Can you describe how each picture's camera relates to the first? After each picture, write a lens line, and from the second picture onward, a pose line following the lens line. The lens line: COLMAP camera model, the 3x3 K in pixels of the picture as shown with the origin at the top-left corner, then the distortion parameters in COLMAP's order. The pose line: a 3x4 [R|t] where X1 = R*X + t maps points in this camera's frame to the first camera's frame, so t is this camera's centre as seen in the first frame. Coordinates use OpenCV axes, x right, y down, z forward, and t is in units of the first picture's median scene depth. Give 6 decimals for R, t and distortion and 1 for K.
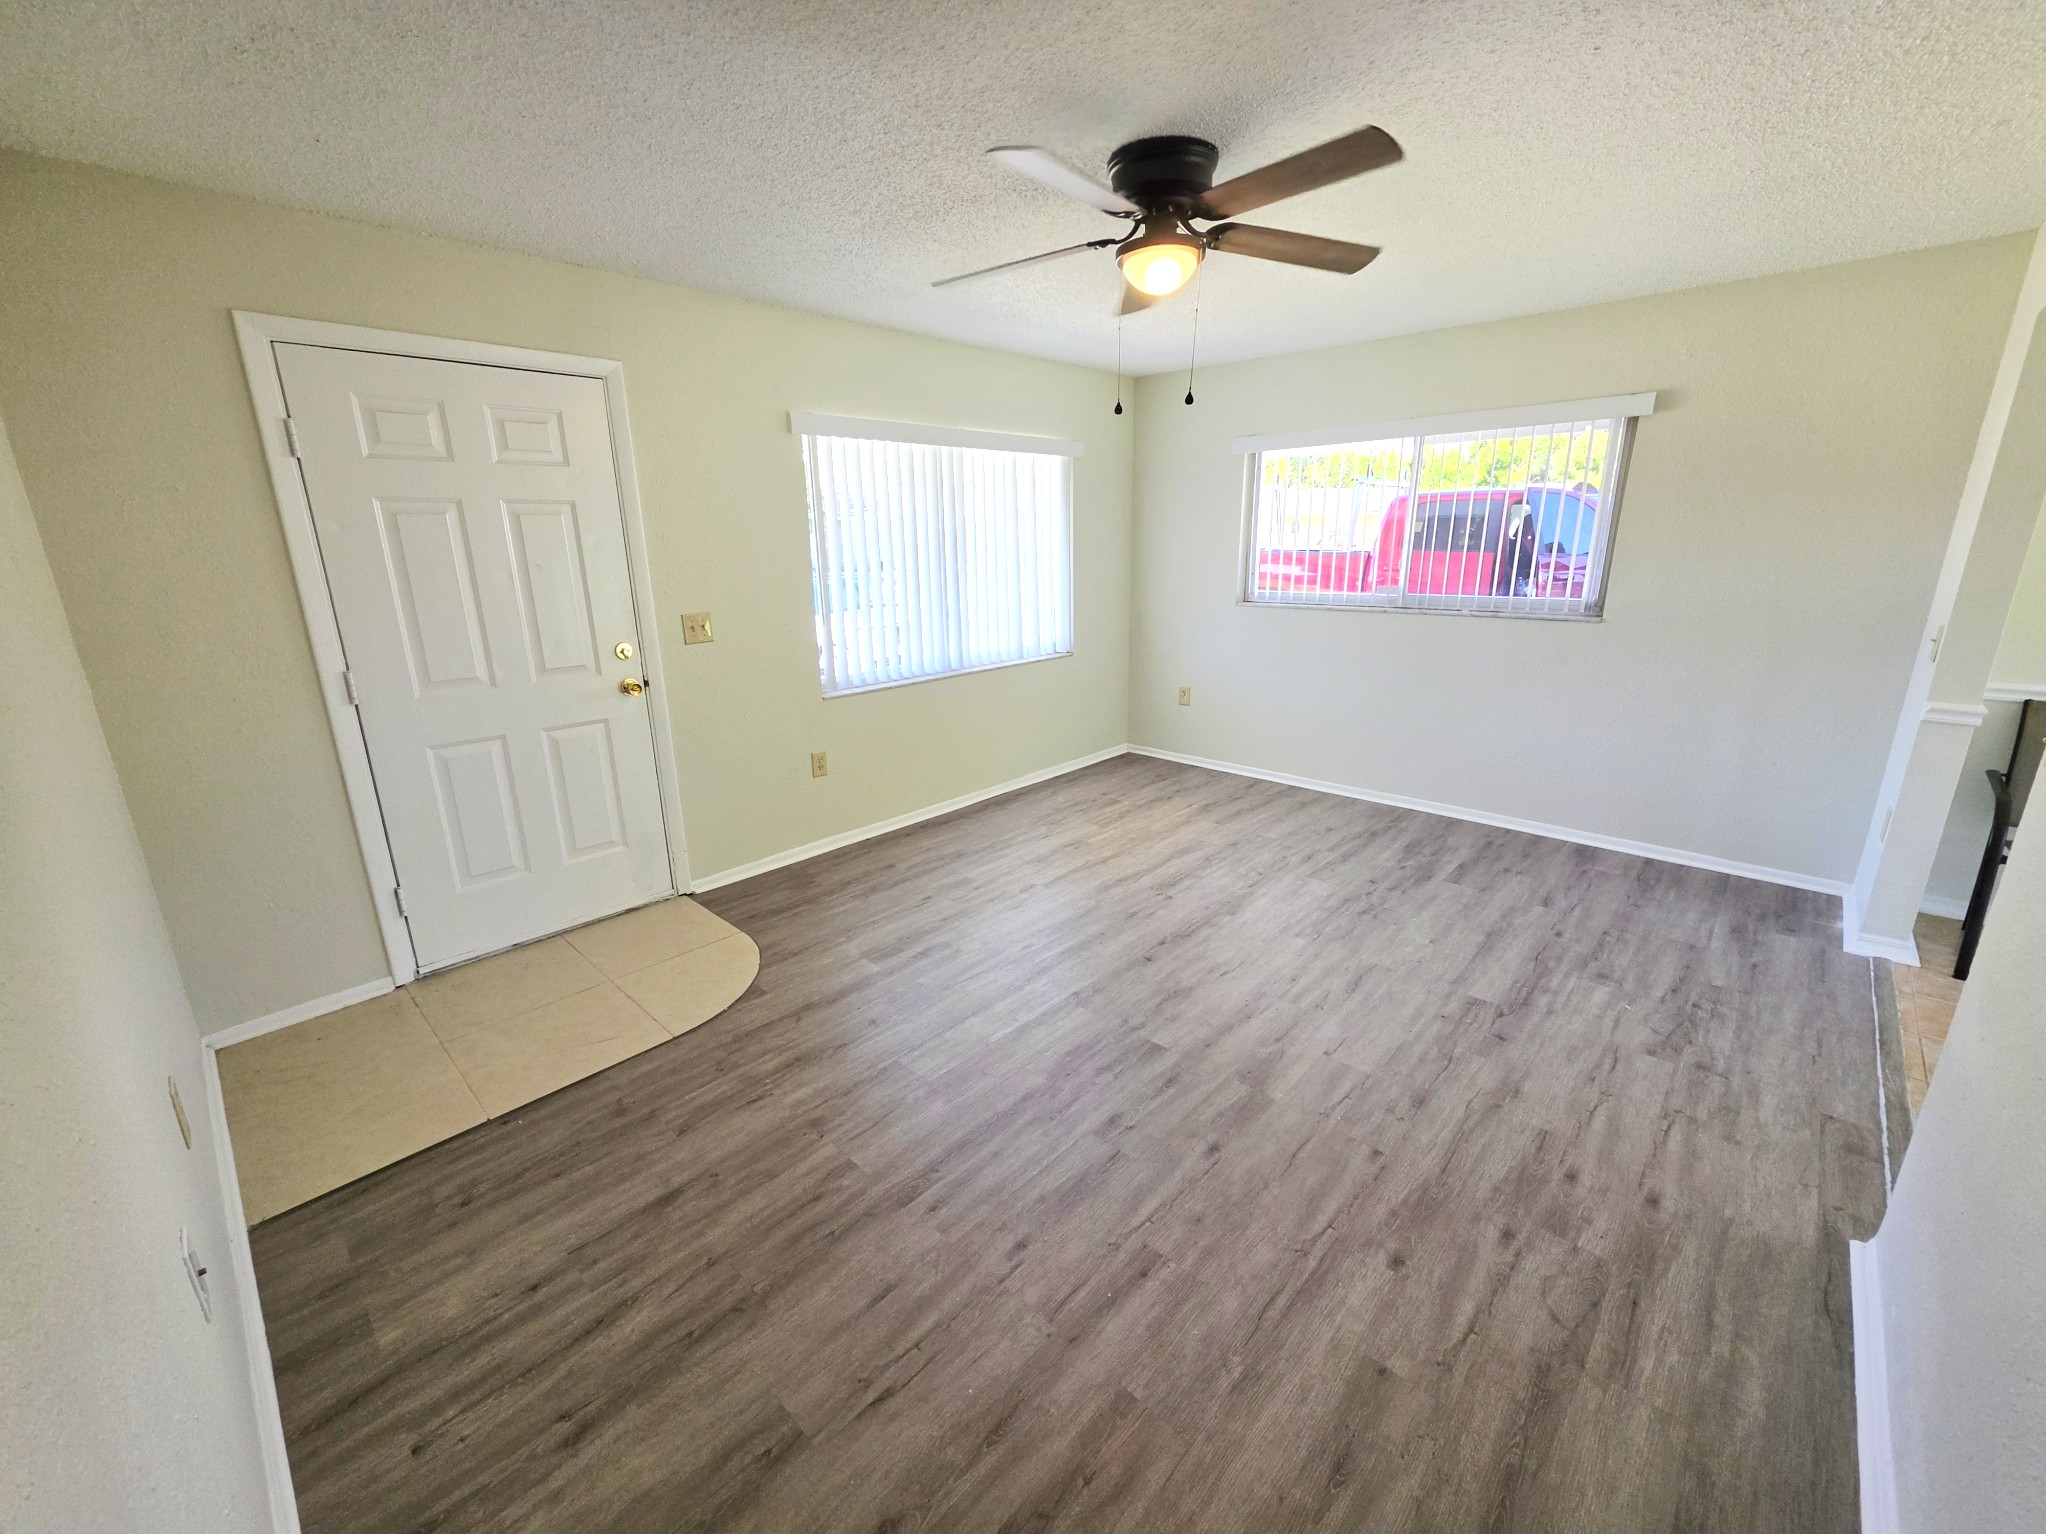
lens RADIAL K [[816.3, 0, 1023.0], [0, 816.3, 767.0], [0, 0, 1]] dist [0.001712, 0.000147]
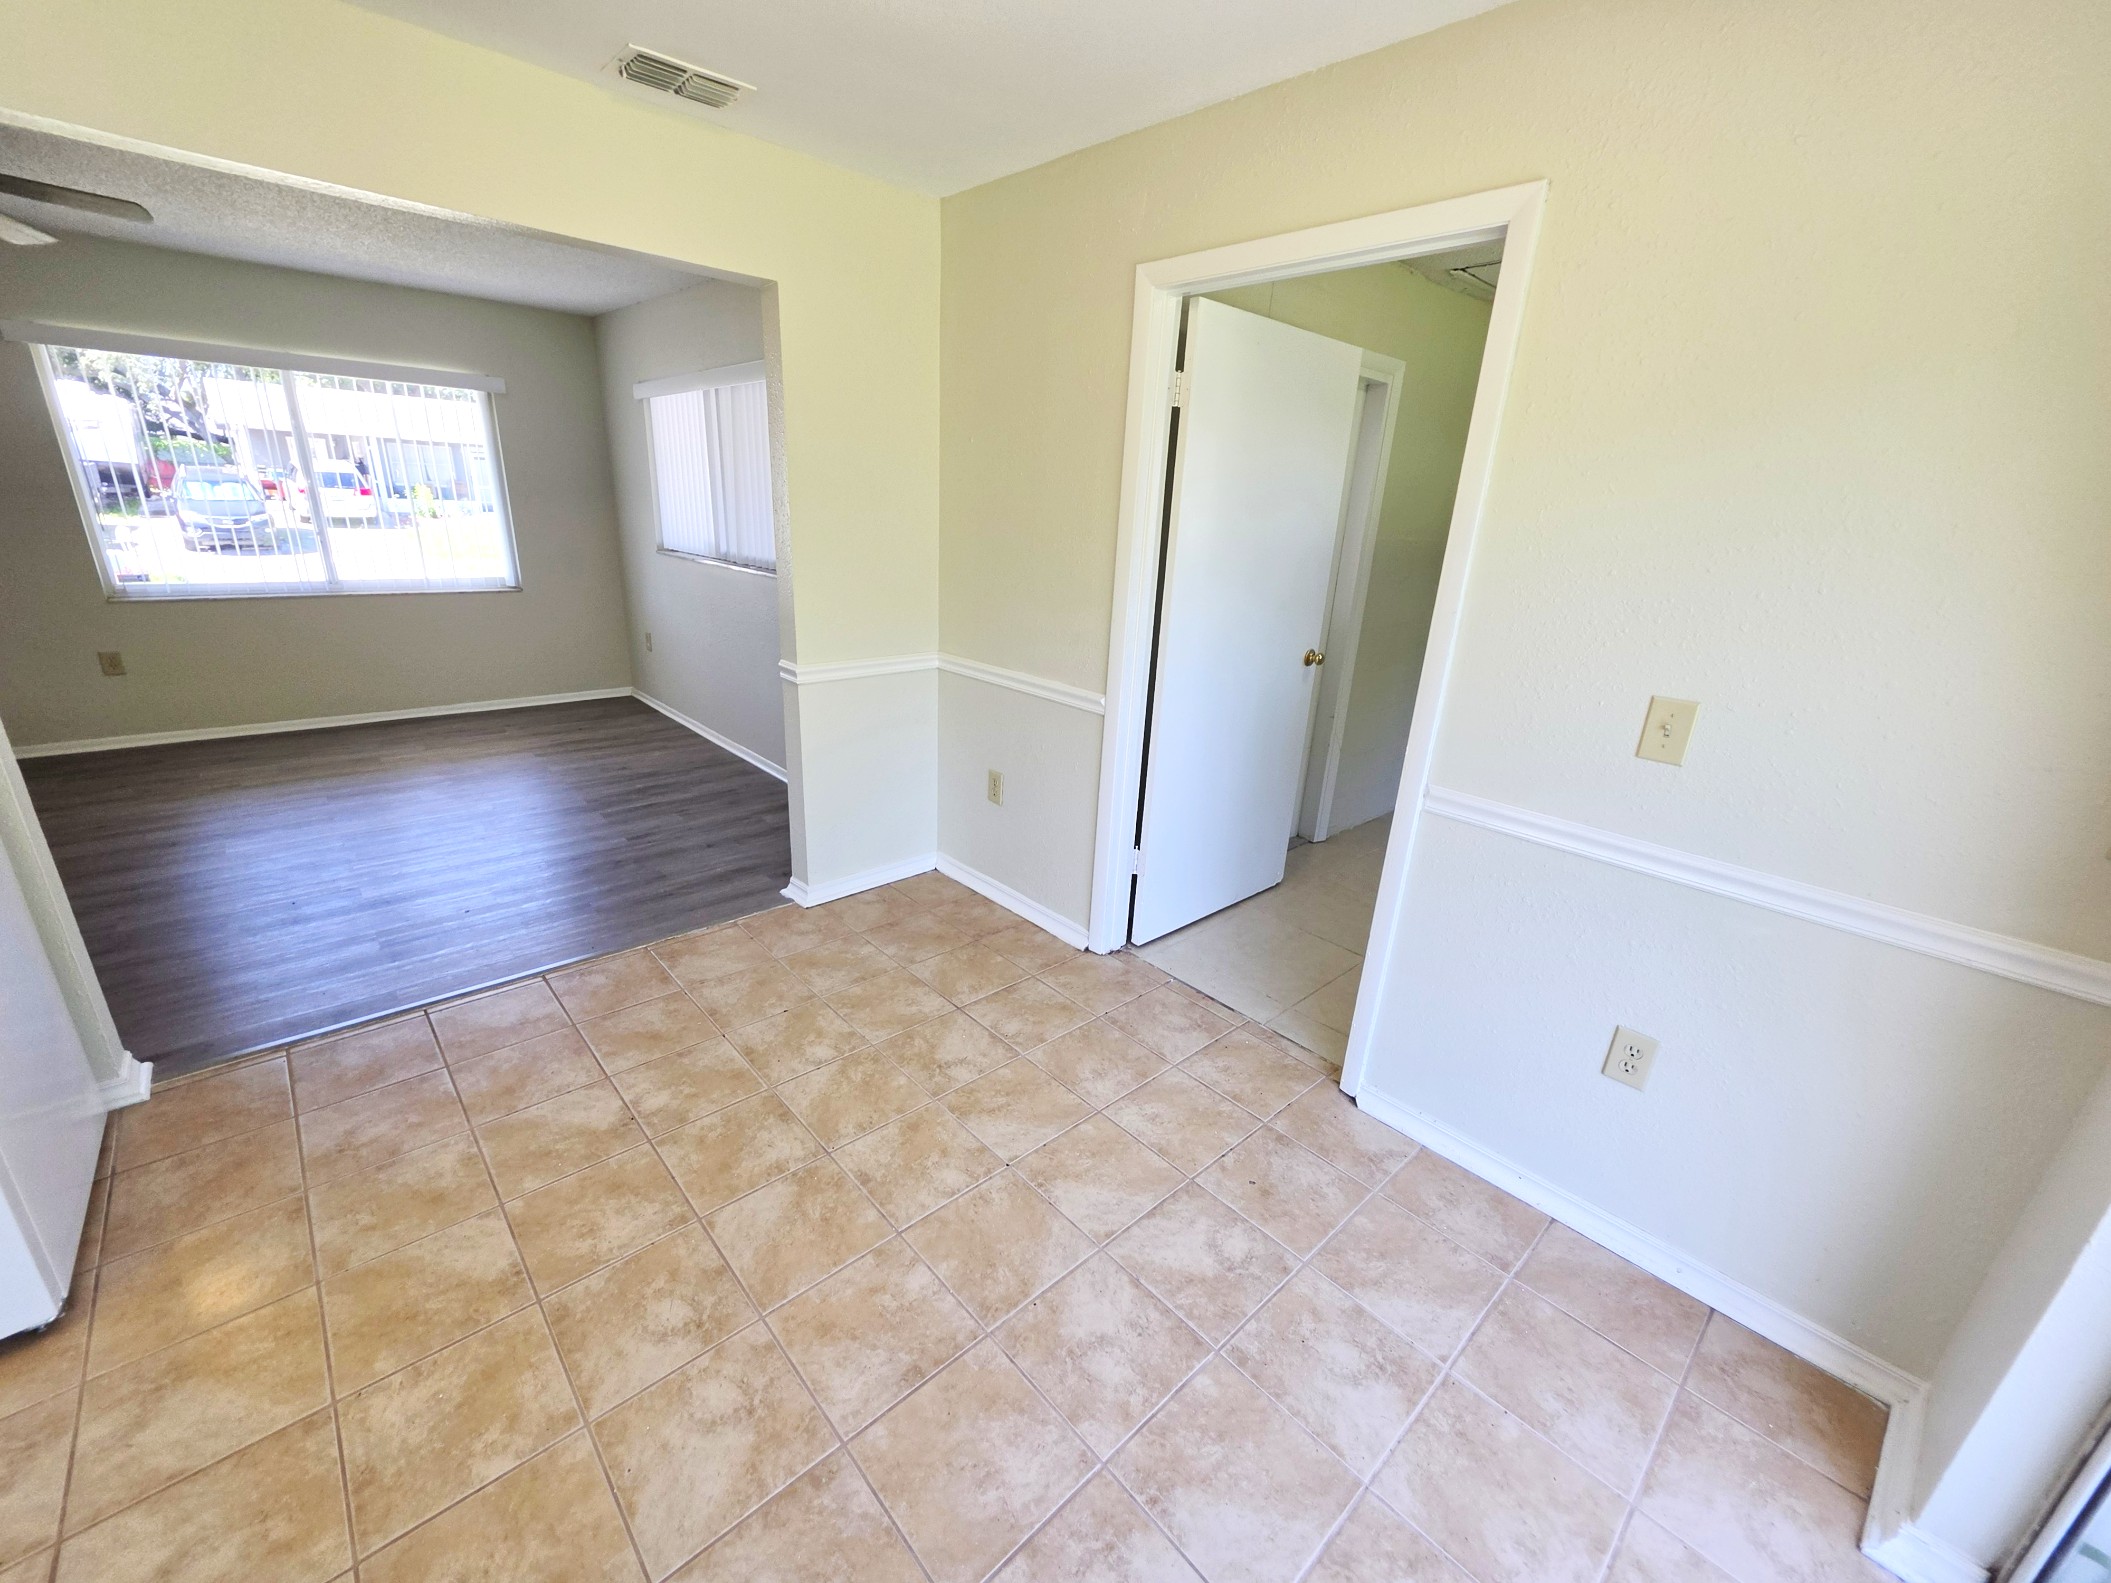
lens RADIAL K [[859.8, 0, 1055.5], [0, 859.8, 791.5], [0, 0, 1]] dist [-0.000586, 0.000300]
pose [[0.995389, 0.084398, -0.045573, 1.691151], [-0.082027, 0.995293, 0.051604, 0.006126], [0.049714, -0.047628, 0.997627, -0.120361]]
